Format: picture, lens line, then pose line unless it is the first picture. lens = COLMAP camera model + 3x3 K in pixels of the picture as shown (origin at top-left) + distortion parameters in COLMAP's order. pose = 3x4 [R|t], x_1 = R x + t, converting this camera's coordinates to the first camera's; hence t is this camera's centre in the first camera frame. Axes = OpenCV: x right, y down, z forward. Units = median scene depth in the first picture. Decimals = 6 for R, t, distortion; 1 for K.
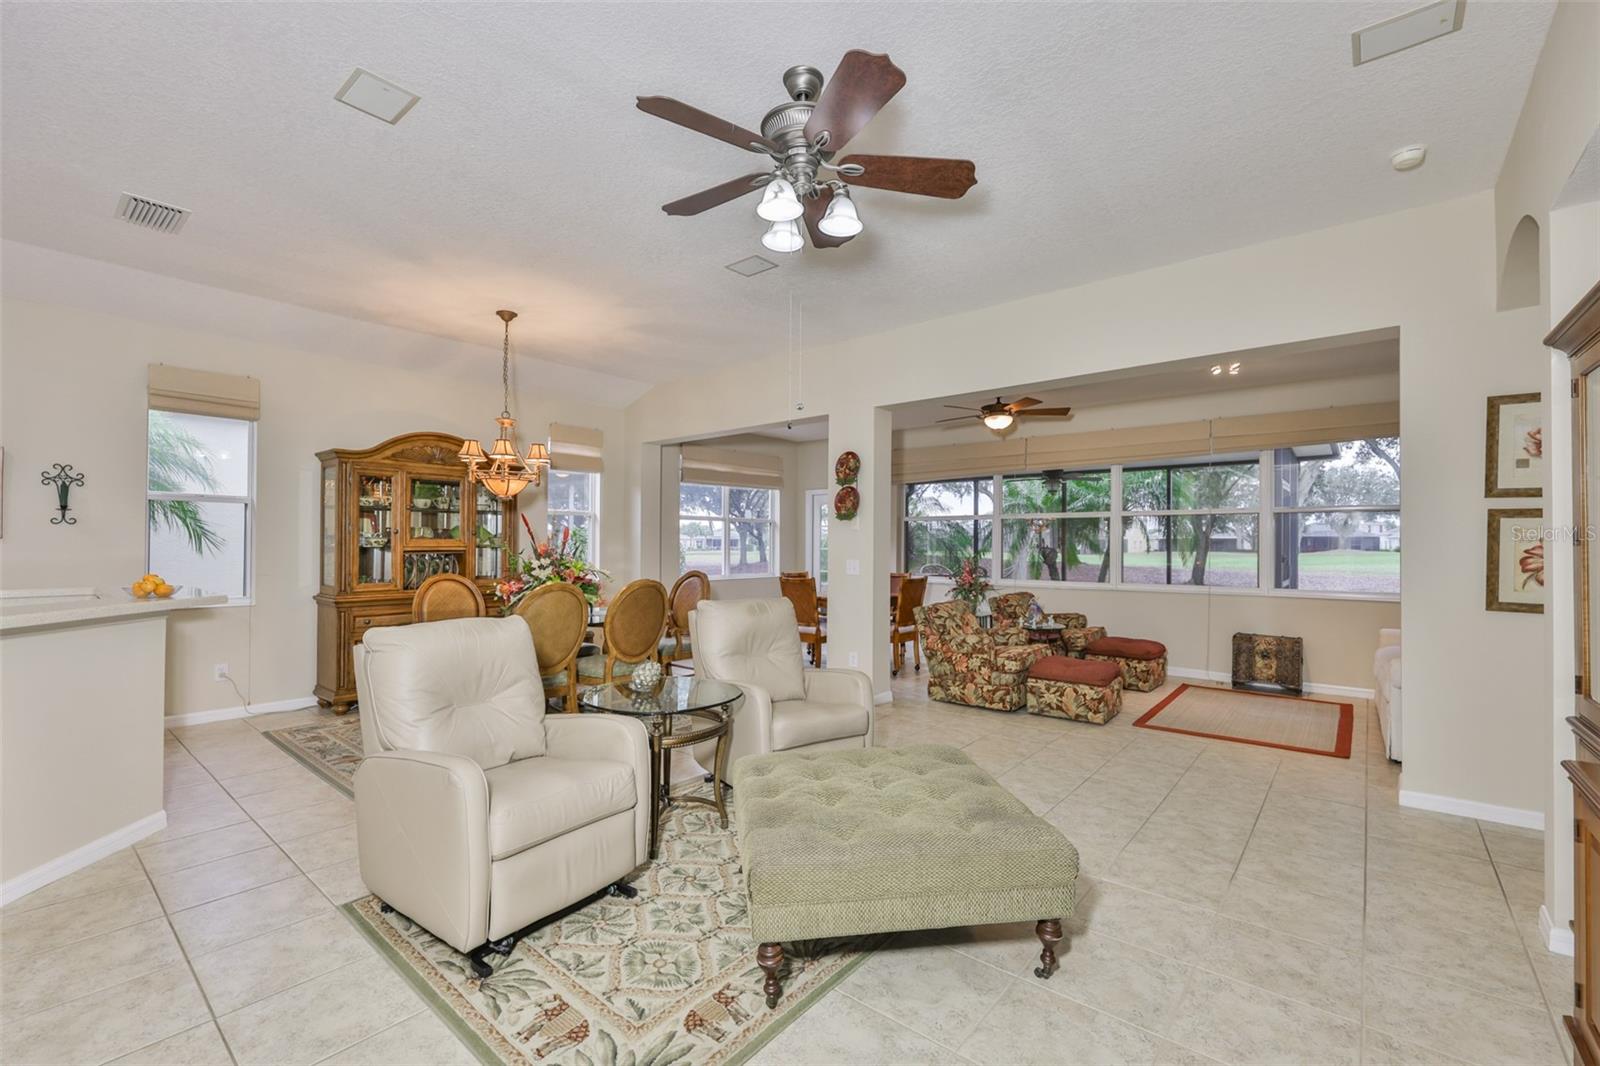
lens RADIAL K [[681.6, 0, 782.6], [0, 681.6, 539.8], [0, 0, 1]] dist [-0.004522, 0.000346]
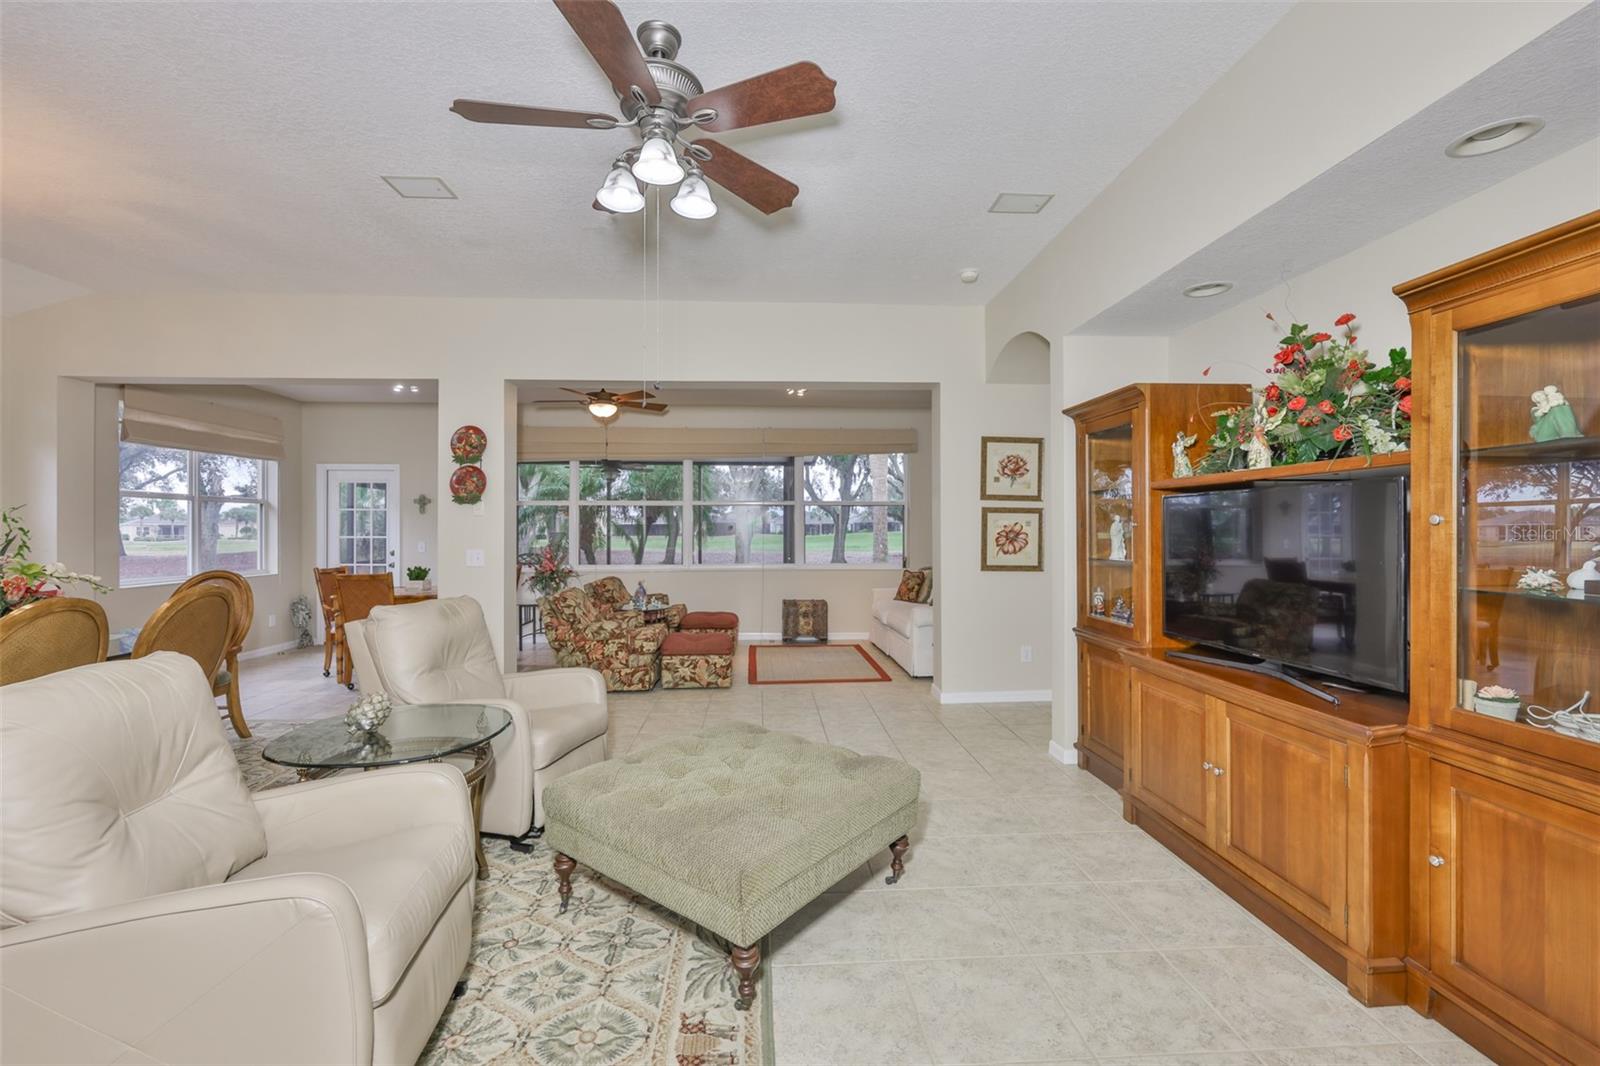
lens RADIAL K [[681.6, 0, 792.5], [0, 681.6, 529.8], [0, 0, 1]] dist [-0.004522, 0.000346]
pose [[0.723257, -0.004988, 0.690561, -0.239853], [0.000594, 0.999978, 0.006600, -0.001777], [-0.690579, -0.004363, 0.723244, 0.095255]]
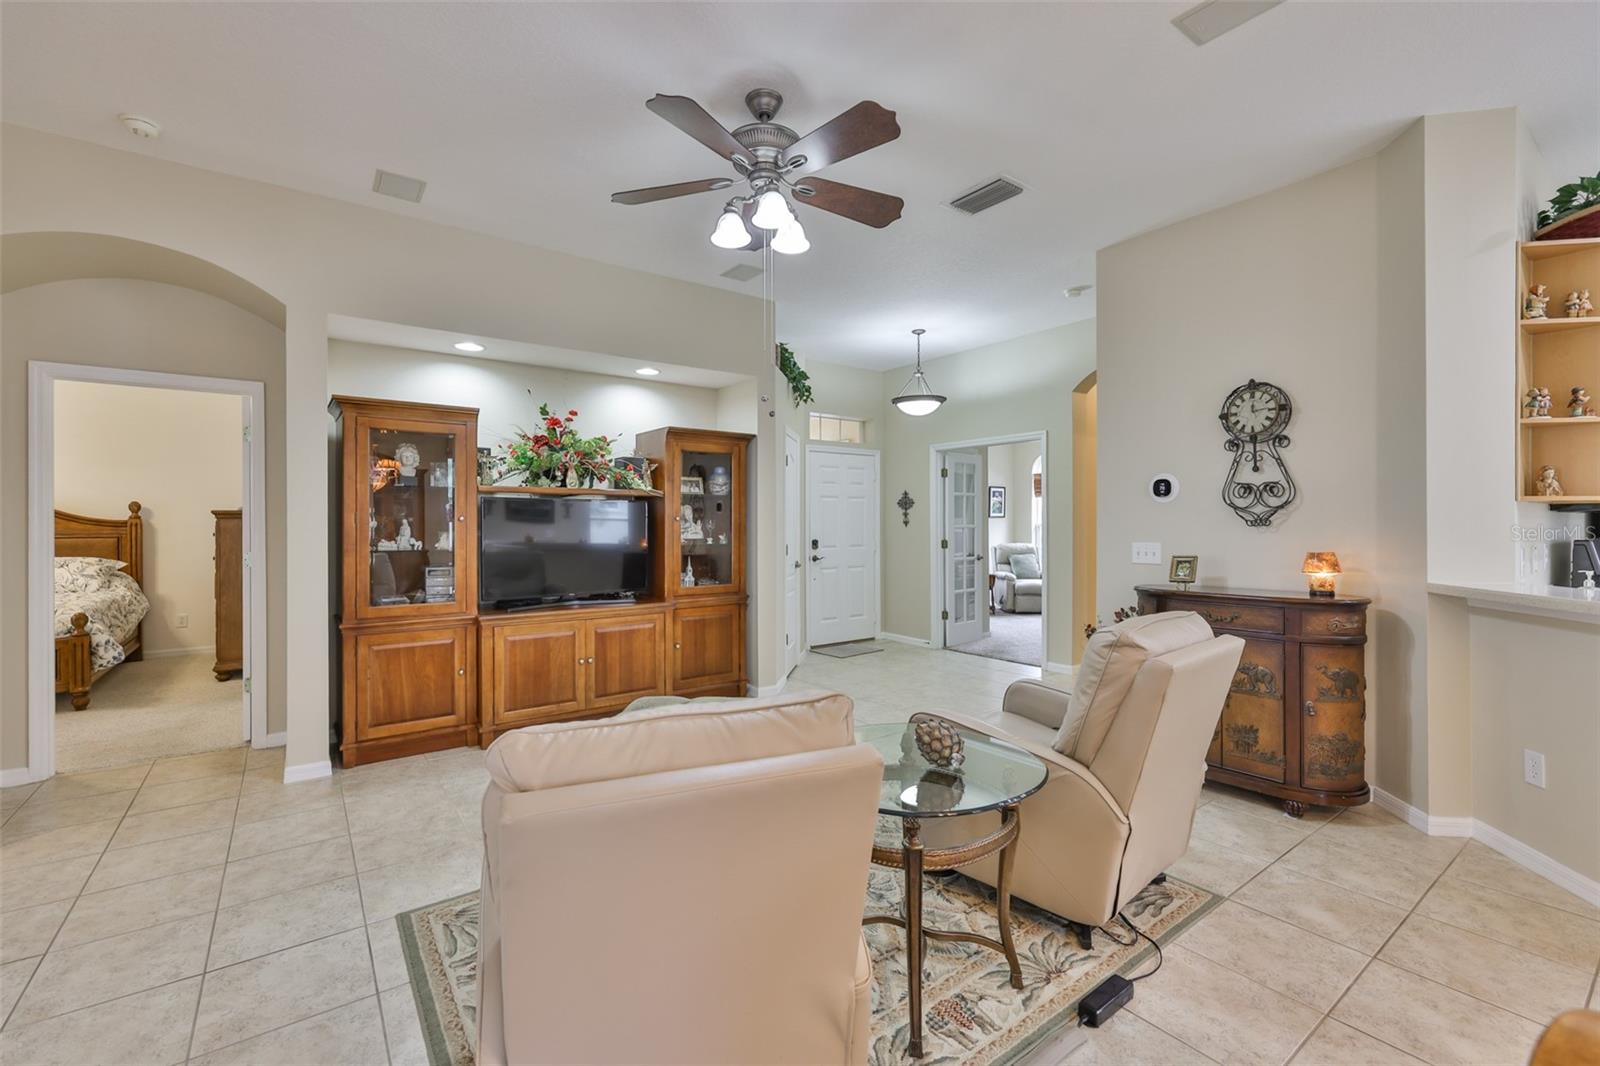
lens RADIAL K [[681.6, 0, 800.3], [0, 681.6, 526.5], [0, 0, 1]] dist [-0.004522, 0.000346]
pose [[-0.975547, -0.002318, 0.219780, -0.128680], [-0.002361, 0.999997, 0.000068, 0.006234], [-0.219779, -0.000453, -0.975549, 0.986732]]
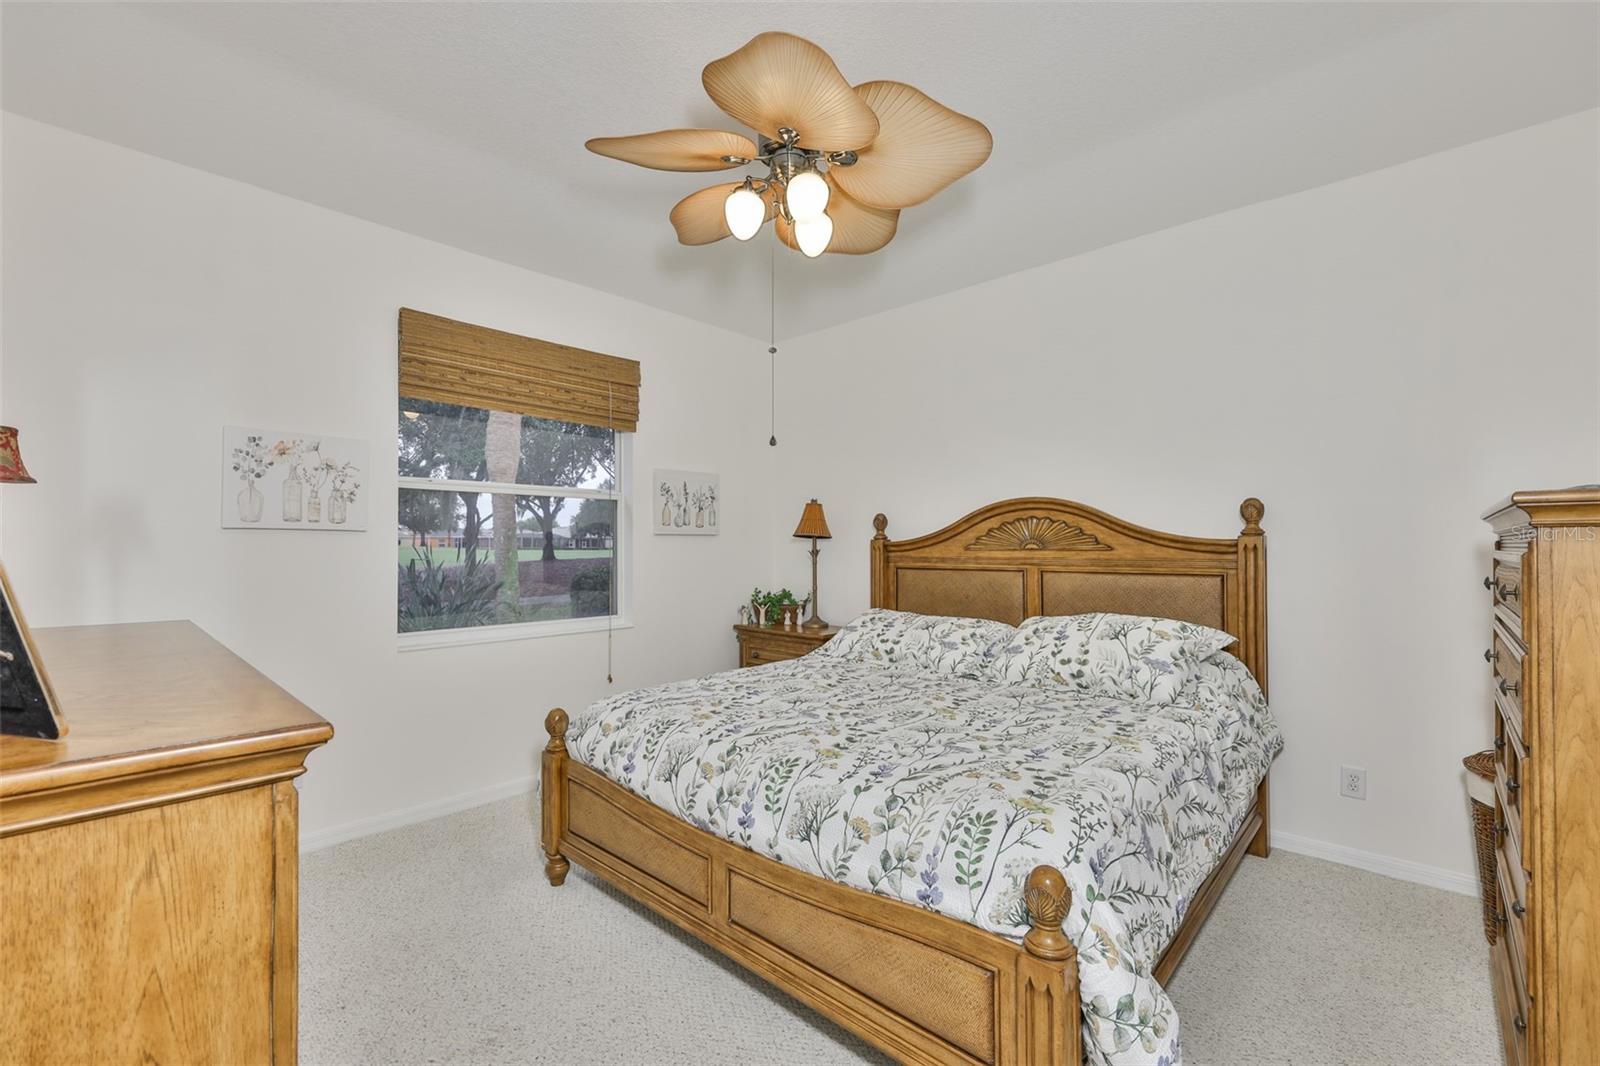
lens RADIAL K [[681.6, 0, 796.9], [0, 681.6, 535.0], [0, 0, 1]] dist [-0.004522, 0.000346]
pose [[0.043668, 0.010665, 0.998989, 0.737816], [-0.005173, 0.999932, -0.010449, 0.002062], [-0.999033, -0.004711, 0.043720, 0.404643]]
